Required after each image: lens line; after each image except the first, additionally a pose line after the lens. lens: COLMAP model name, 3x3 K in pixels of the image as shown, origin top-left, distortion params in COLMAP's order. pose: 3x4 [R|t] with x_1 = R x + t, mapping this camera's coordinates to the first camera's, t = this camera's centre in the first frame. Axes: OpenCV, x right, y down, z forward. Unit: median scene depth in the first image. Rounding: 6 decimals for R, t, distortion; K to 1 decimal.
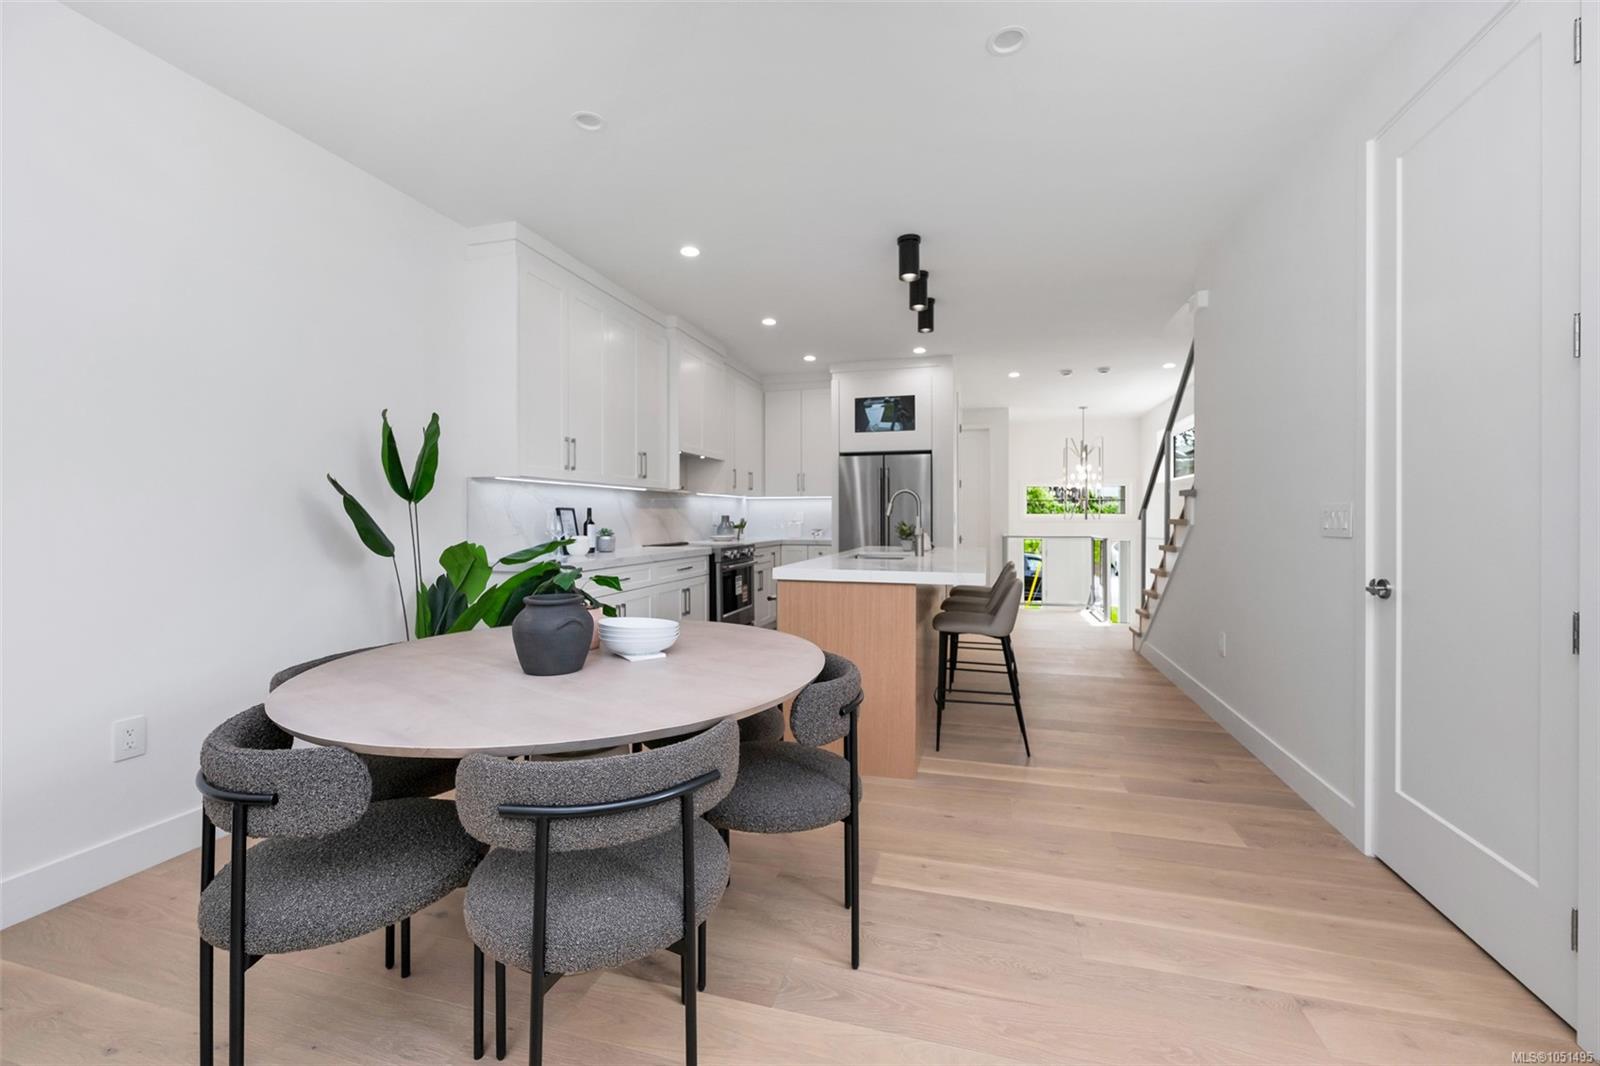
lens RADIAL K [[636.1, 0, 793.1], [0, 636.1, 517.0], [0, 0, 1]] dist [0.000586, -0.002378]
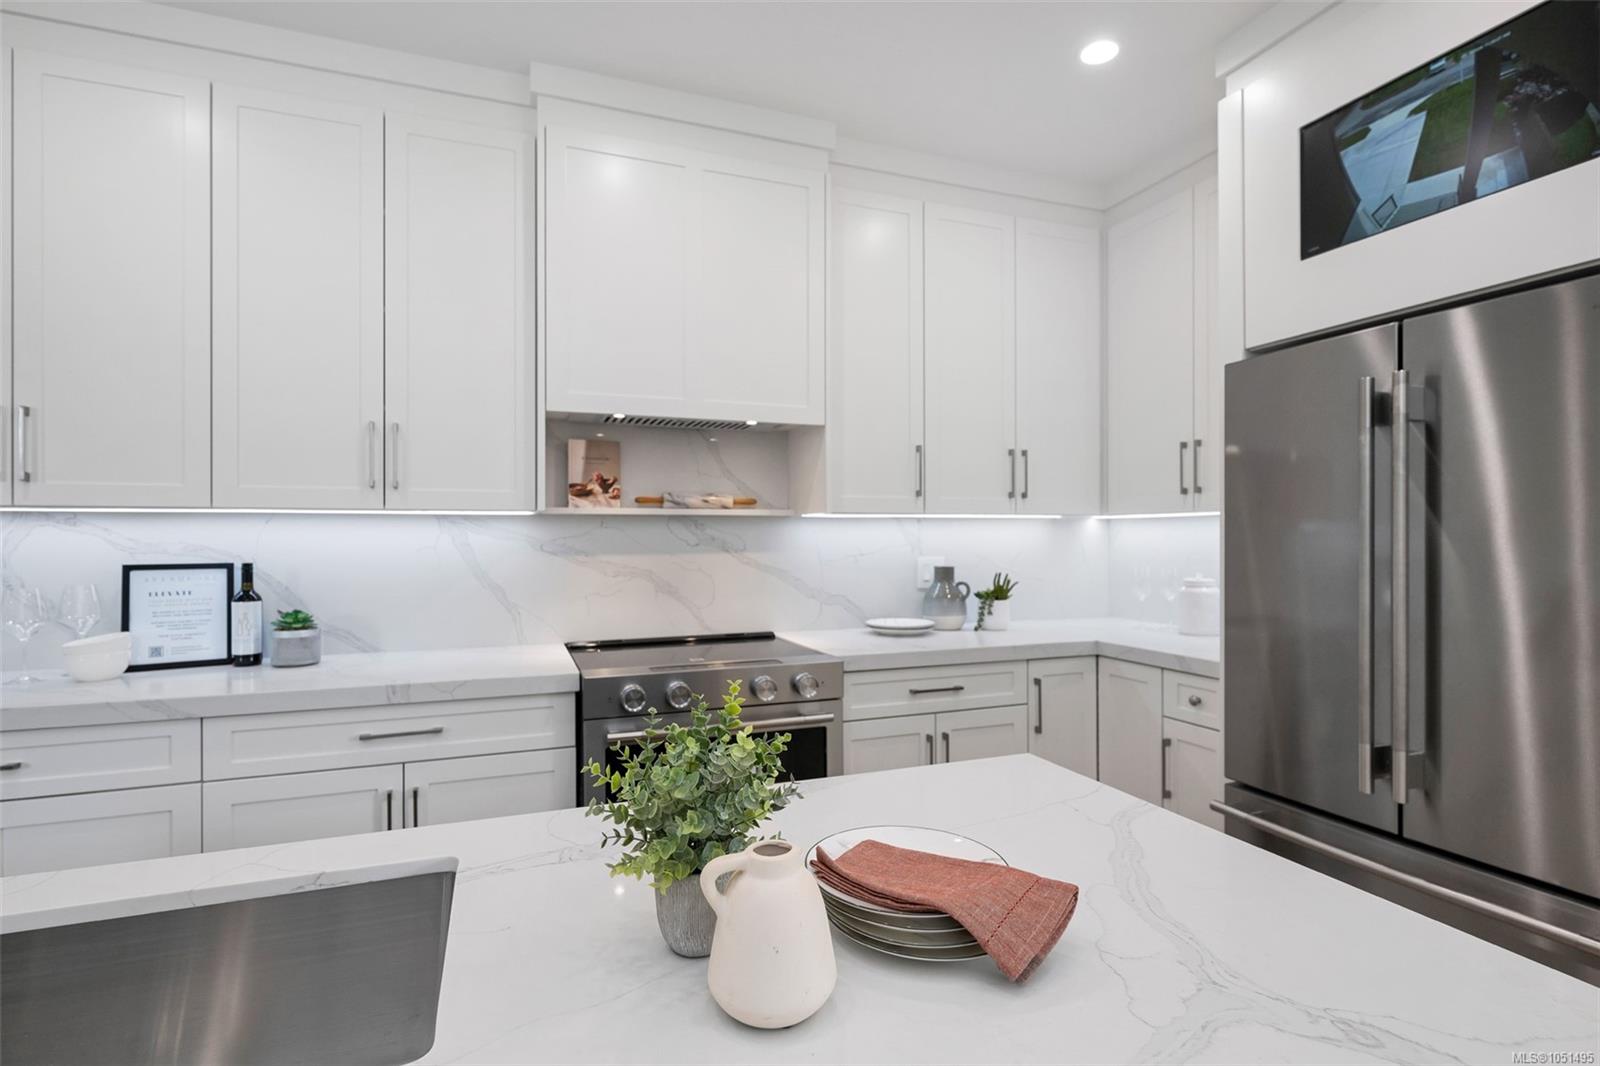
lens RADIAL K [[778.4, 0, 794.9], [0, 778.4, 535.8], [0, 0, 1]] dist [0.002422, -0.002544]
pose [[0.609875, -0.003042, -0.792491, 0.247082], [0.001864, 0.999995, -0.002403, -0.023032], [0.792495, -0.000012, 0.609878, 0.716307]]
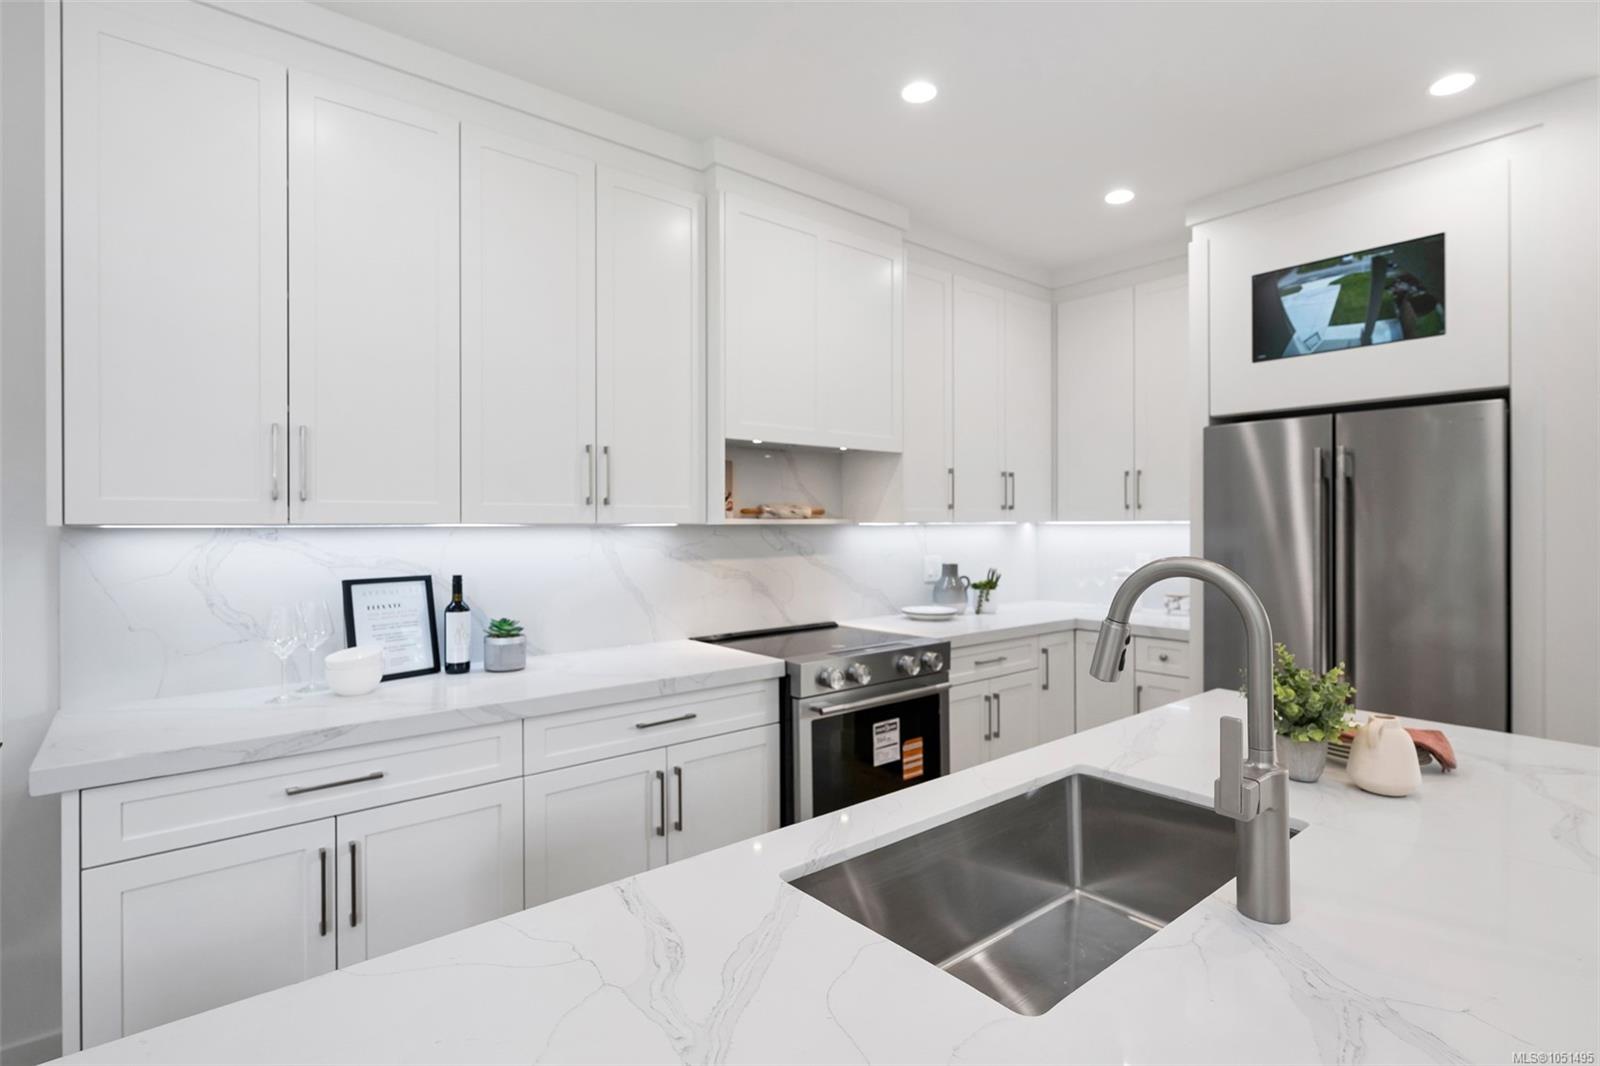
lens RADIAL K [[778.4, 0, 794.3], [0, 778.4, 524.9], [0, 0, 1]] dist [0.002422, -0.002544]
pose [[0.832736, -0.000806, -0.553670, 0.142287], [0.001652, 0.999998, 0.001029, -0.037429], [0.553668, -0.001771, 0.832735, 0.491537]]
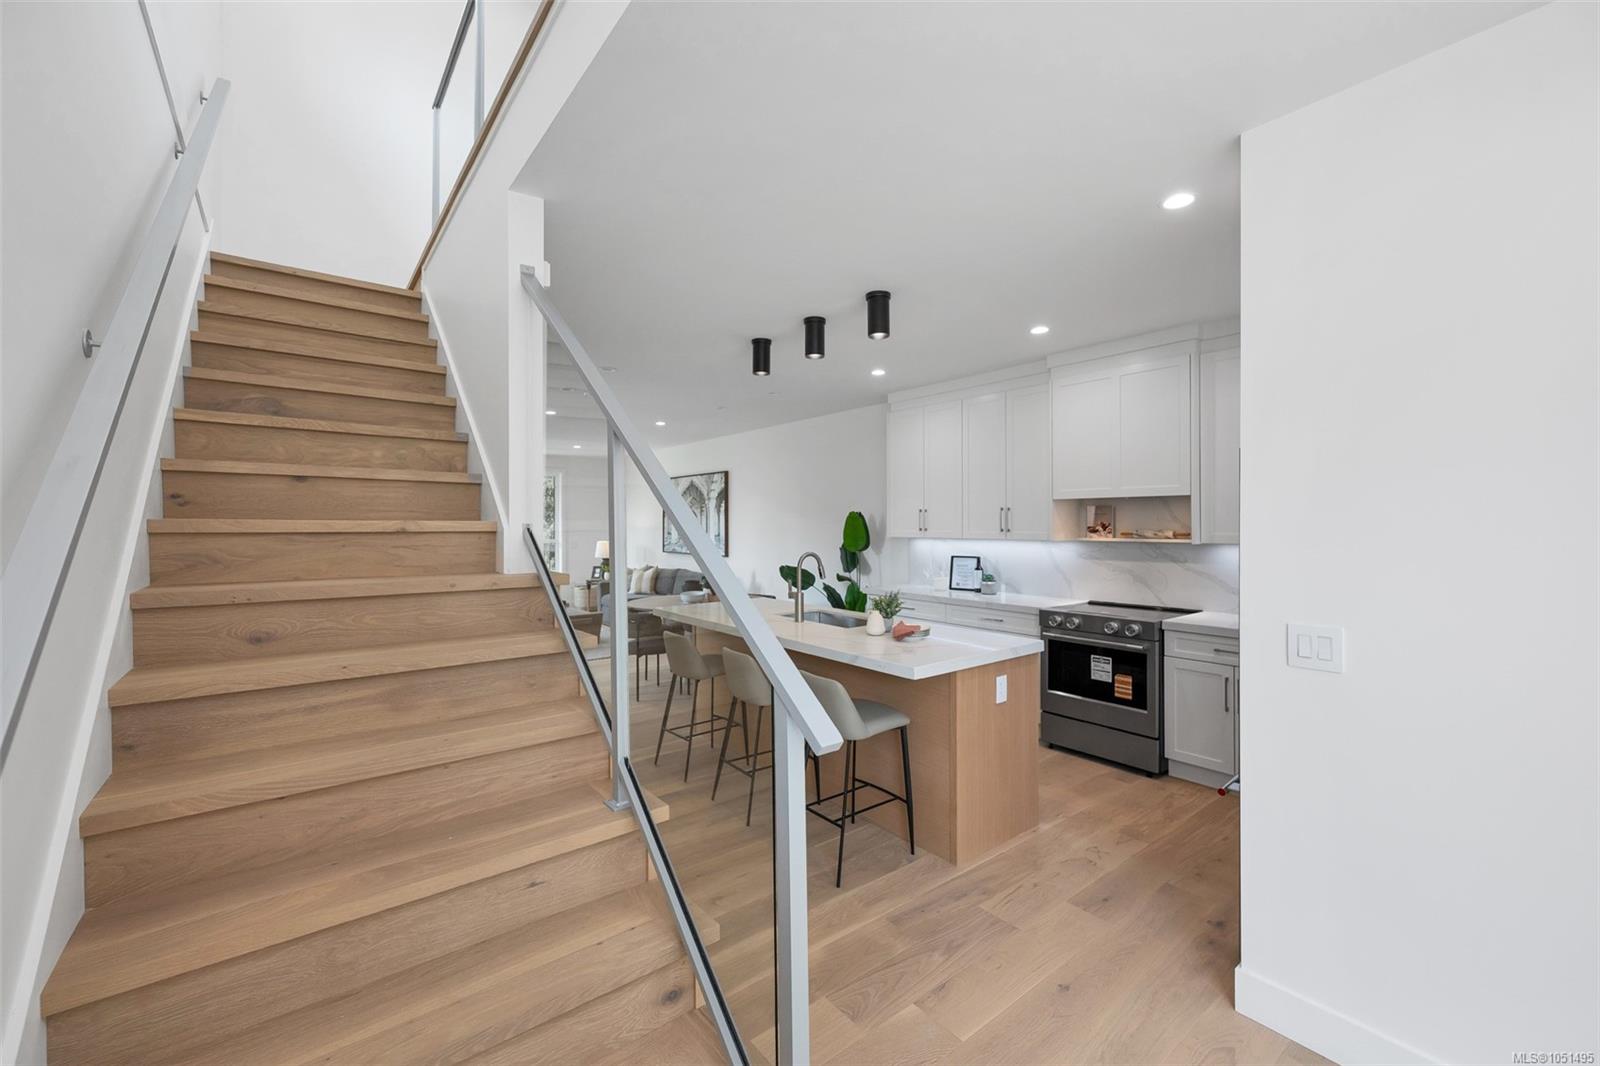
lens RADIAL K [[636.1, 0, 802.9], [0, 636.1, 523.2], [0, 0, 1]] dist [0.000586, -0.002378]
pose [[-0.566513, 0.003971, -0.824043, 0.679471], [0.004448, 0.999989, 0.001761, -0.062895], [0.824041, -0.002668, -0.566524, 1.054871]]
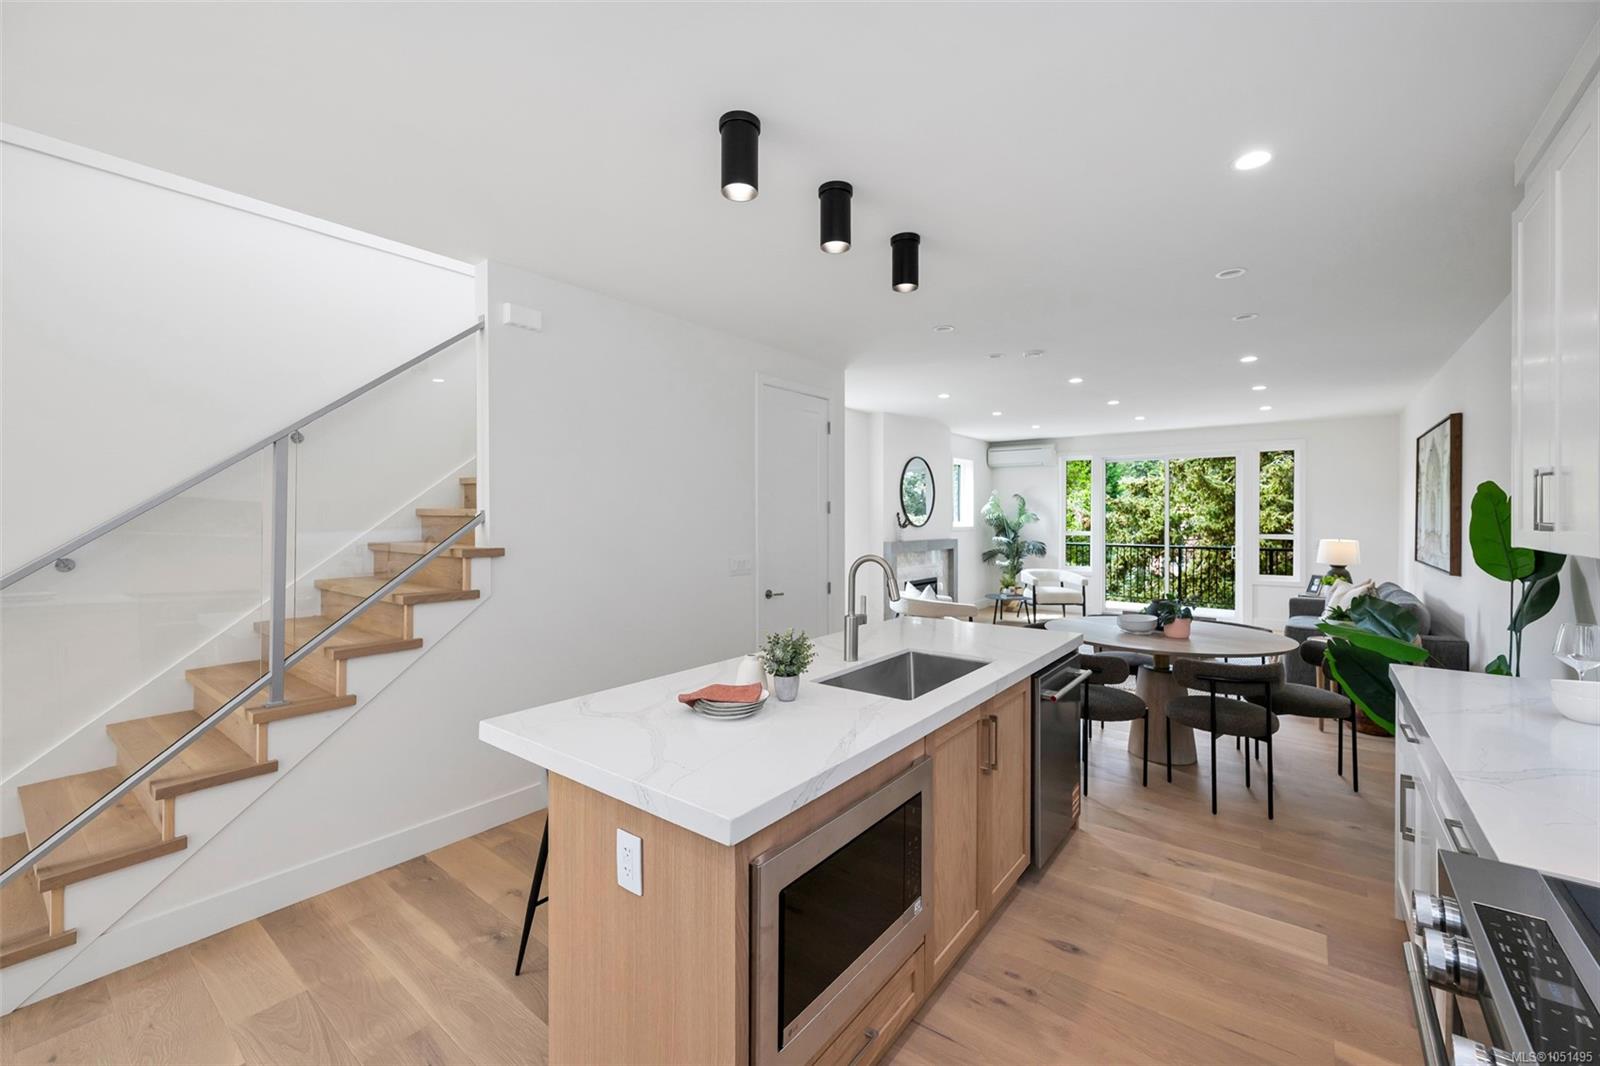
lens RADIAL K [[636.1, 0, 775.7], [0, 636.1, 517.4], [0, 0, 1]] dist [0.000586, -0.002378]
pose [[-0.935675, 0.005373, 0.352821, 0.019821], [0.004806, 0.999985, -0.002481, -0.055944], [-0.352829, -0.000626, -0.935688, 1.099712]]
